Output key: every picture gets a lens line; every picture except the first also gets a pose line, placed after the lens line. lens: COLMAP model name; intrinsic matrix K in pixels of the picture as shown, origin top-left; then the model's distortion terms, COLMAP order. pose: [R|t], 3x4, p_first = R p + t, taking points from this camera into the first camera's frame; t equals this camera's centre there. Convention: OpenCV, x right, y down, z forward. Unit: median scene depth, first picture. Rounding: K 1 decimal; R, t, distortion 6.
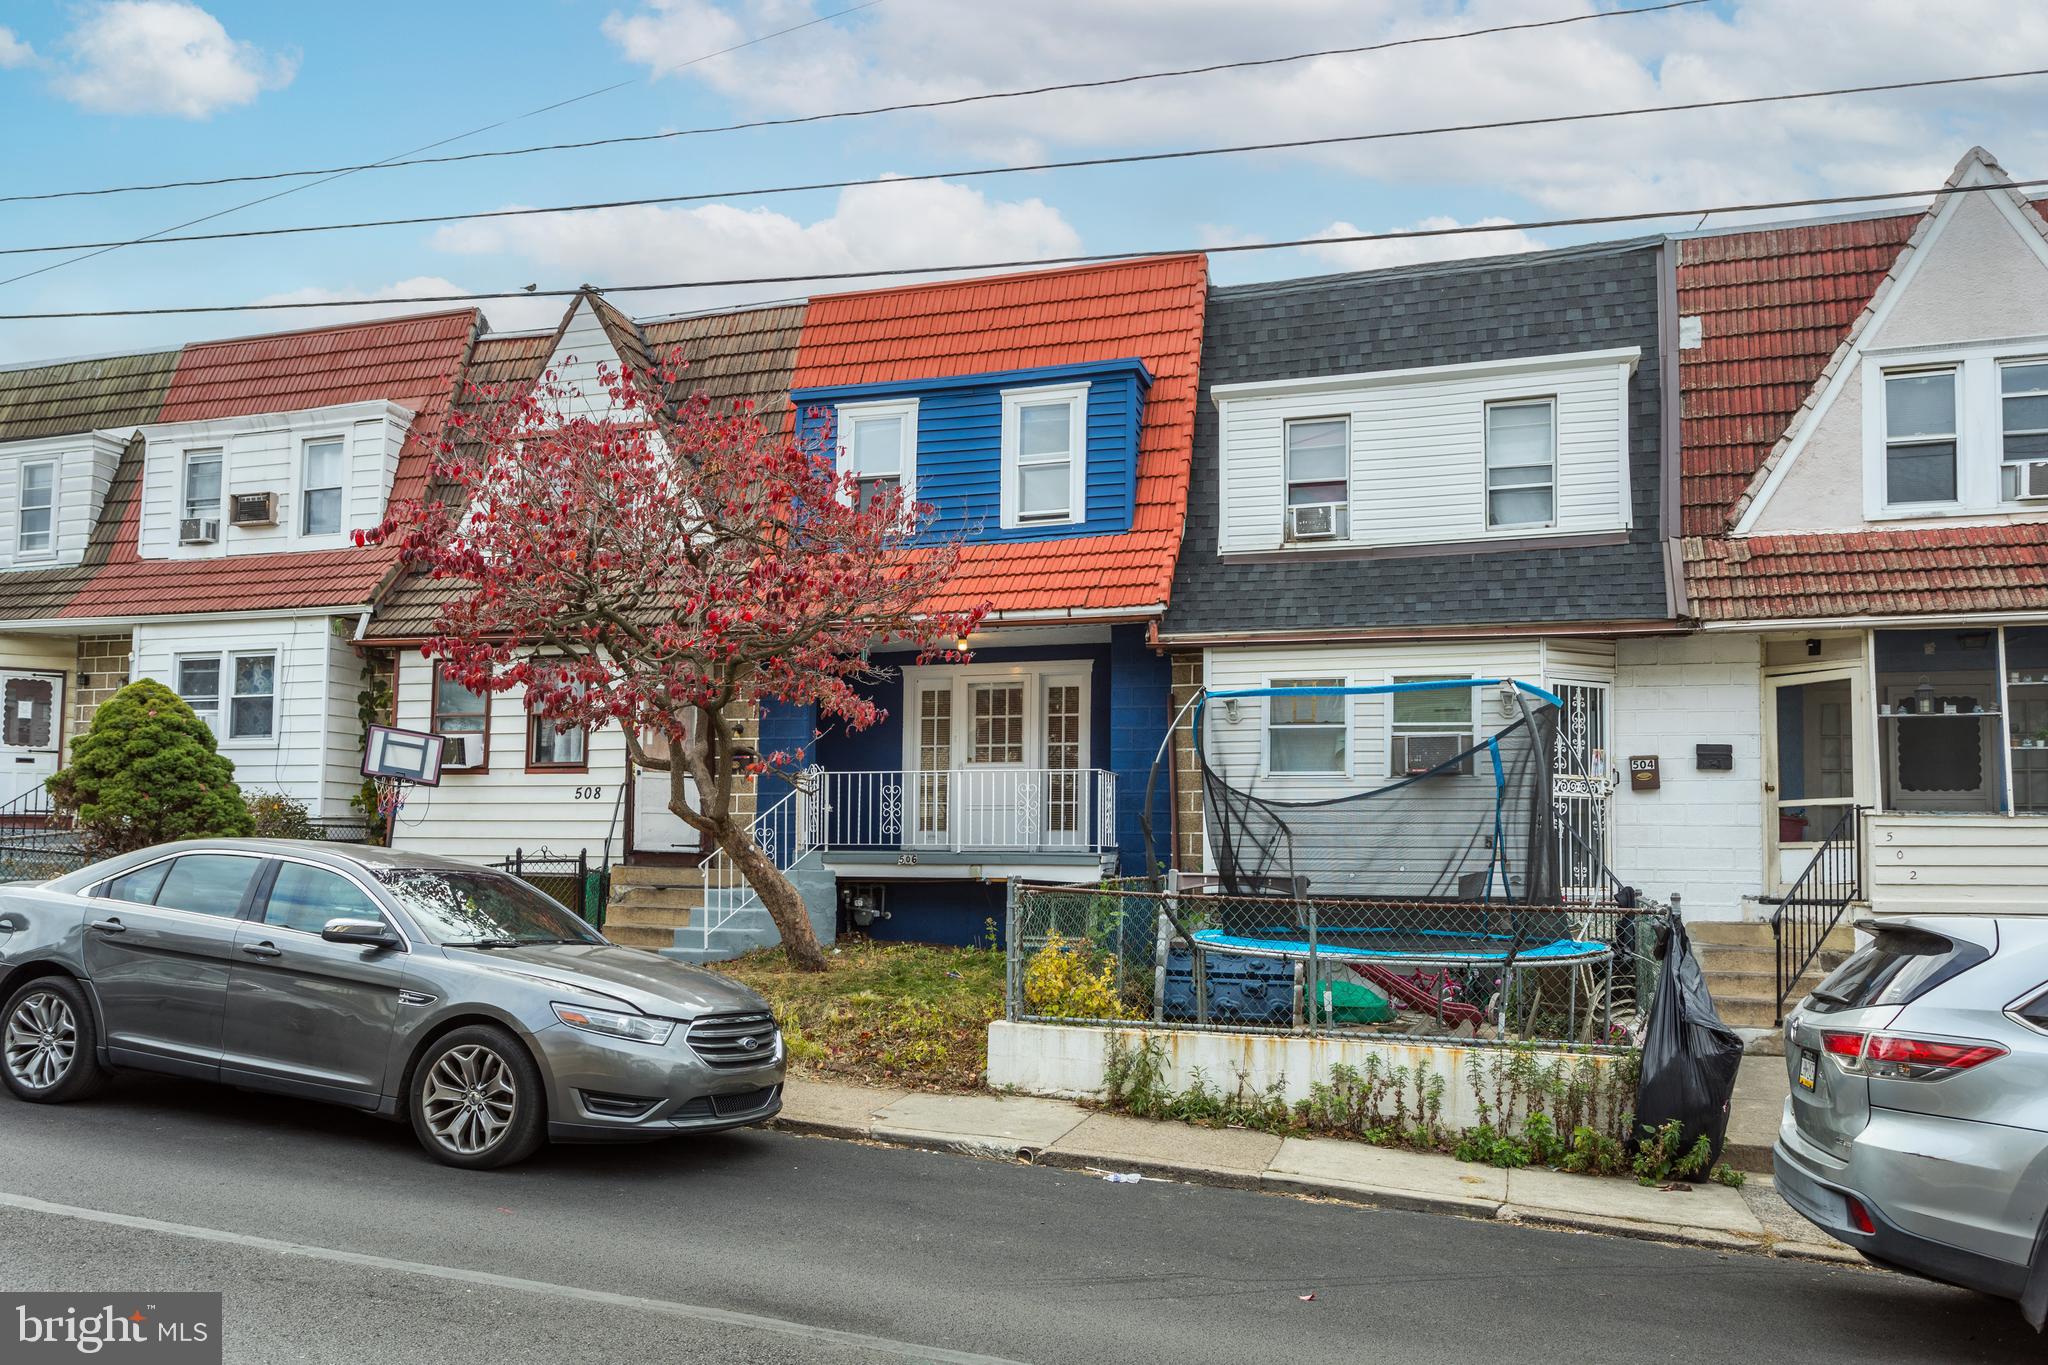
lens RADIAL K [[1523.3, 0, 1024.0], [0, 1523.3, 682.5], [0, 0, 1]] dist [-0.049566, -0.000206]
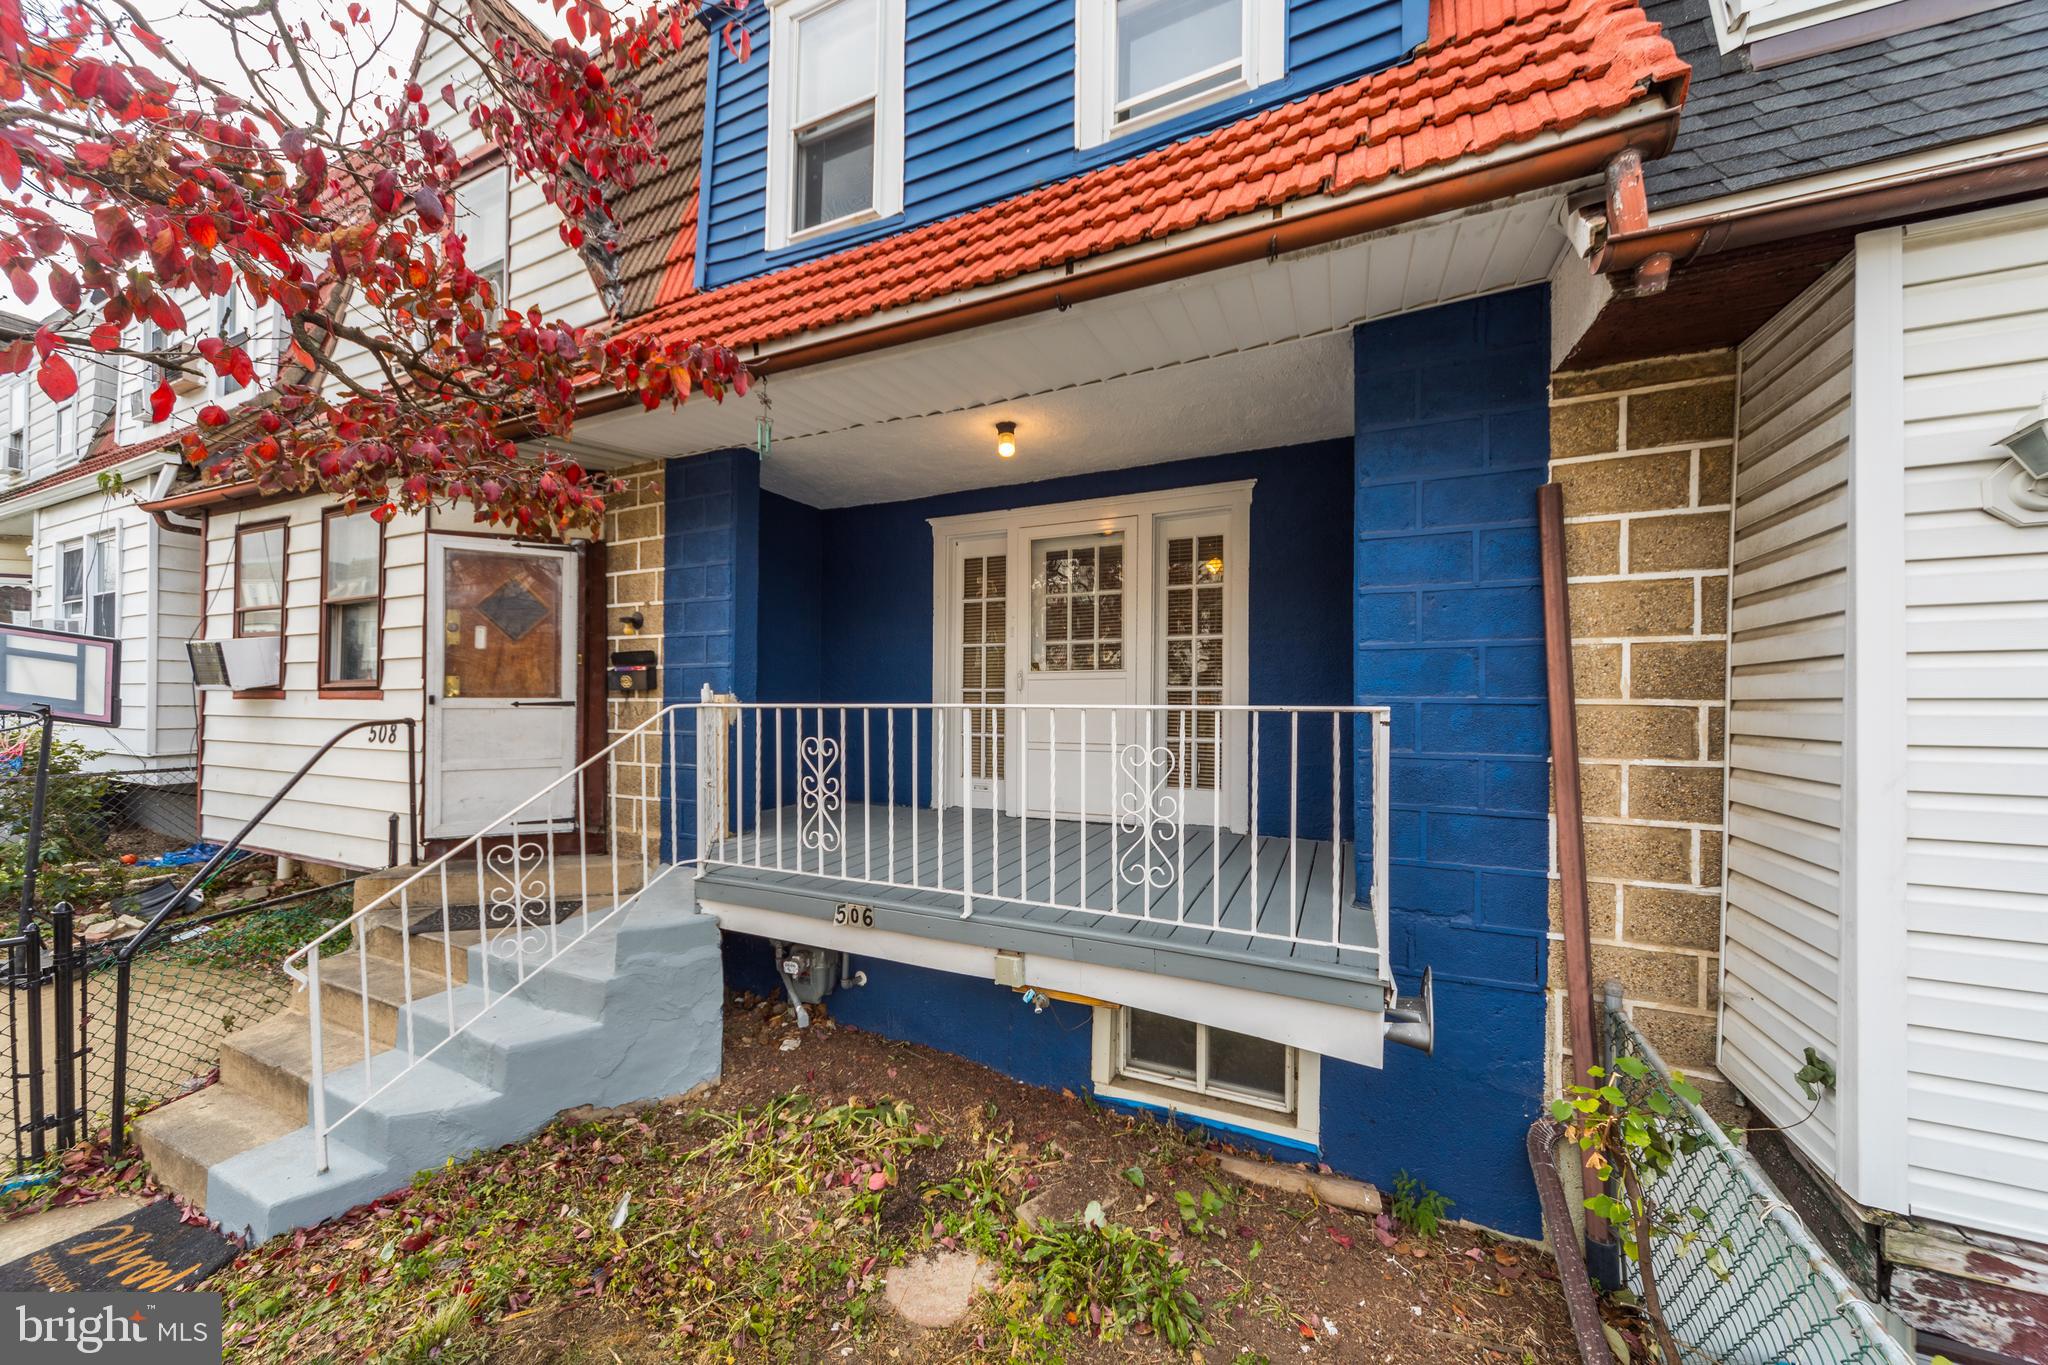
lens RADIAL K [[703.5, 0, 1049.1], [0, 703.5, 695.2], [0, 0, 1]] dist [0.002049, 0.000003]
pose [[0.996084, -0.008250, -0.088031, -0.005726], [0.017681, 0.994112, 0.106901, 0.032719], [0.086630, -0.108039, 0.990365, 0.729138]]
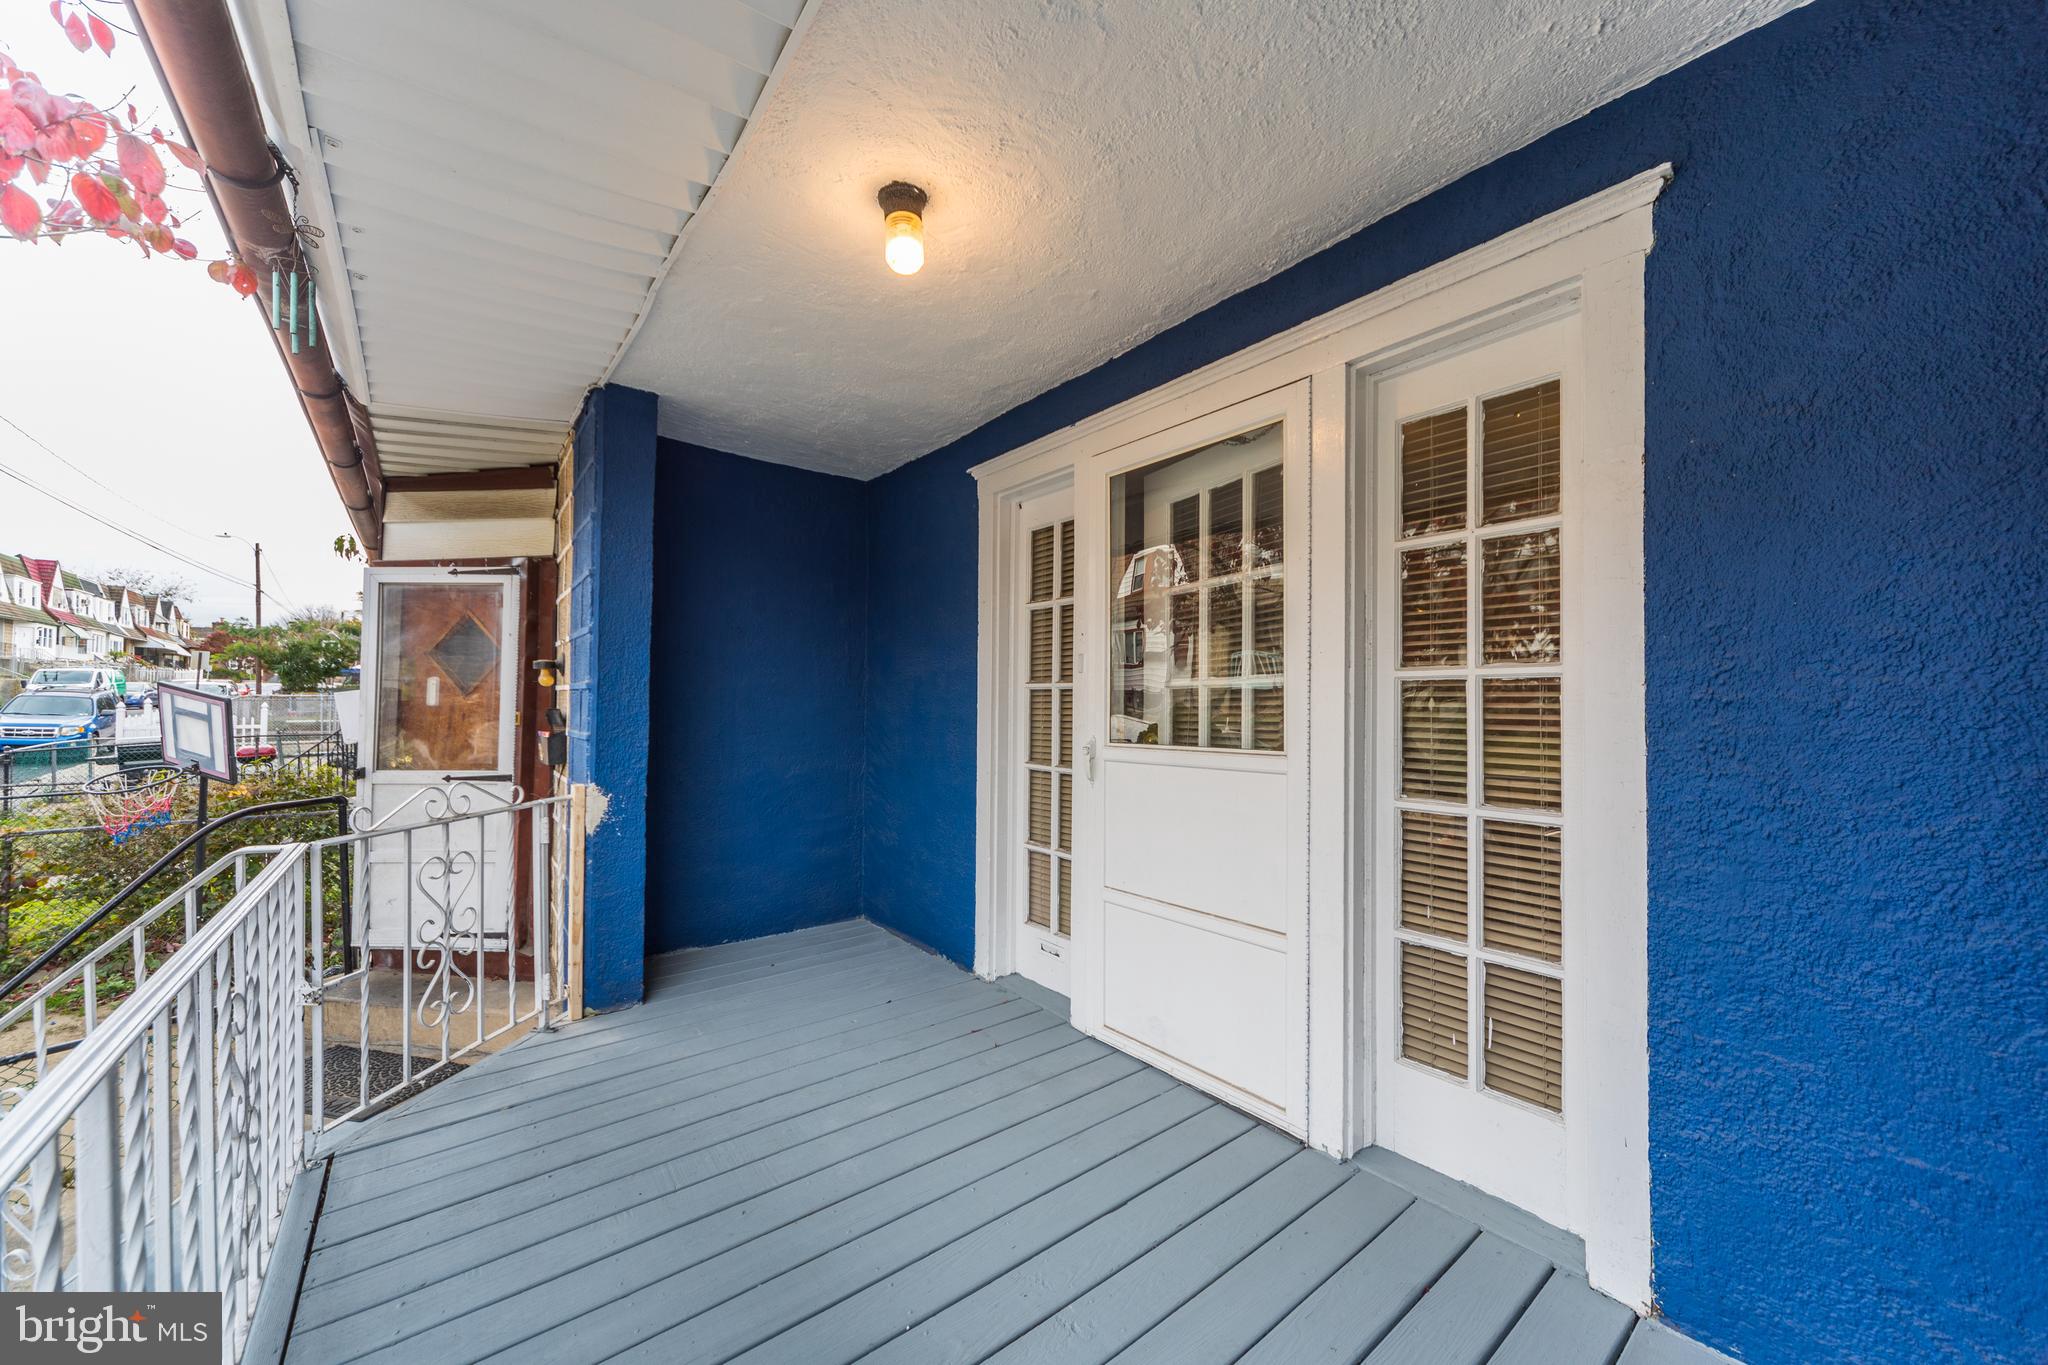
lens RADIAL K [[753.7, 0, 1024.9], [0, 753.7, 691.5], [0, 0, 1]] dist [0.000592, 0.000023]
pose [[0.844580, -0.016047, -0.535189, 0.029054], [0.071895, 0.993898, 0.083657, 0.029568], [0.530580, -0.109133, 0.840580, 0.877147]]
